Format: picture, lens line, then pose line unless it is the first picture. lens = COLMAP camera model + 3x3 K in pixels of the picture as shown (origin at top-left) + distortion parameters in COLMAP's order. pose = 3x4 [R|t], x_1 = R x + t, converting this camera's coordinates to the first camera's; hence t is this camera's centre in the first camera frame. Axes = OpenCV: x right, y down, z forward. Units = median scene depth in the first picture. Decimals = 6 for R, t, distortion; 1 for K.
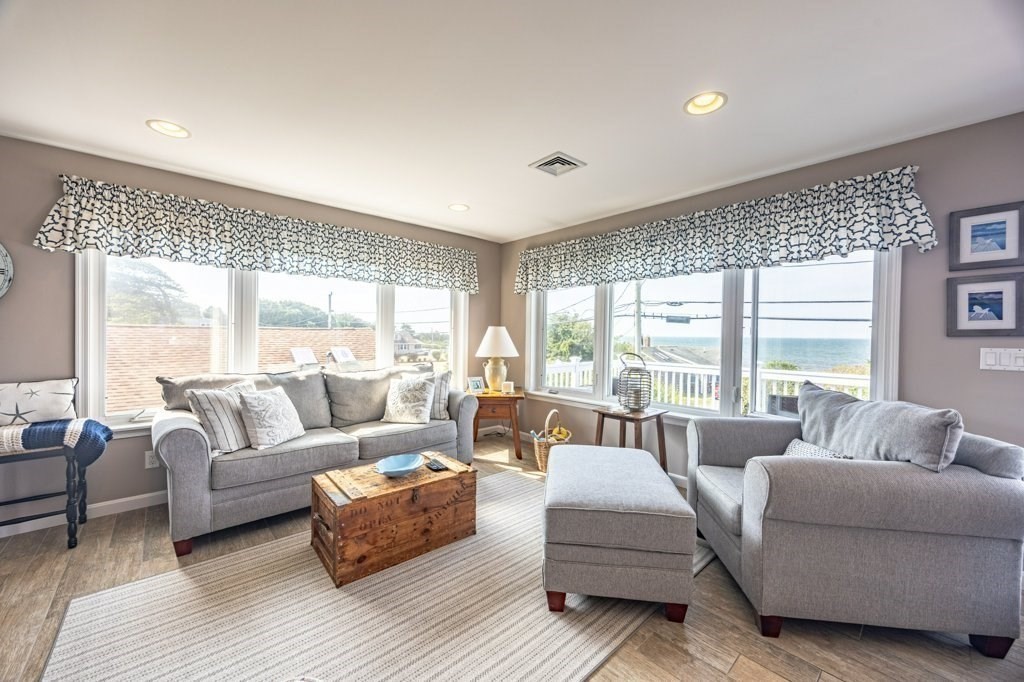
lens RADIAL K [[395.4, 0, 512.0], [0, 395.4, 341.0], [0, 0, 1]] dist [-0.002890, -0.000166]
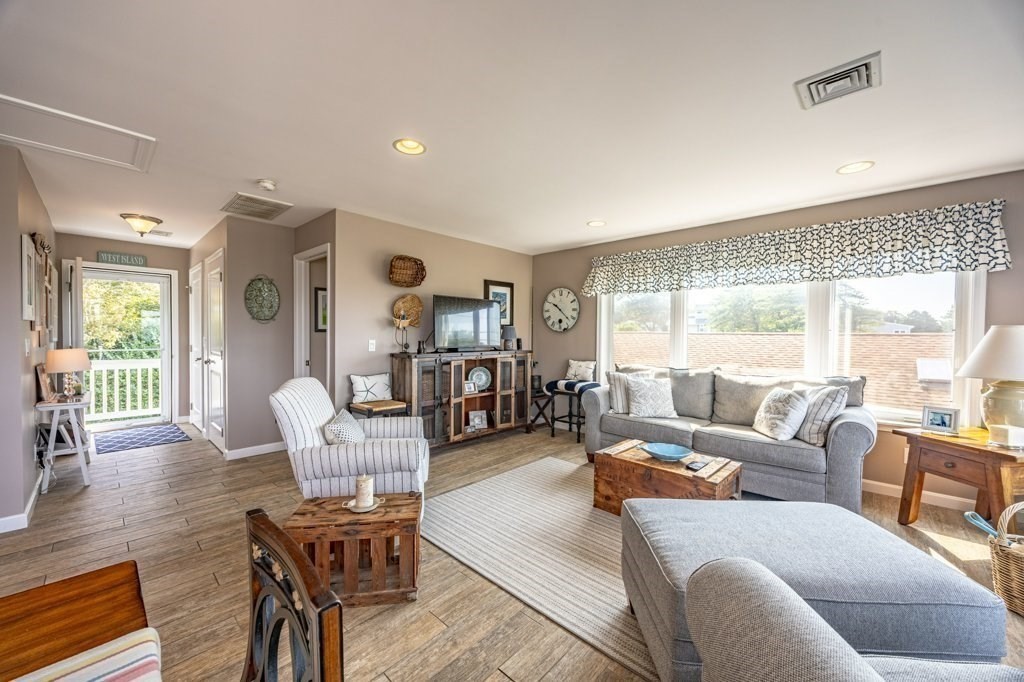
lens RADIAL K [[404.7, 0, 512.0], [0, 404.7, 341.0], [0, 0, 1]] dist [0.007954, 0.000015]
pose [[0.059996, 0.003658, -0.998192, 0.737599], [-0.024928, 0.999687, 0.002165, 0.001628], [0.997887, 0.024753, 0.060068, 0.402176]]
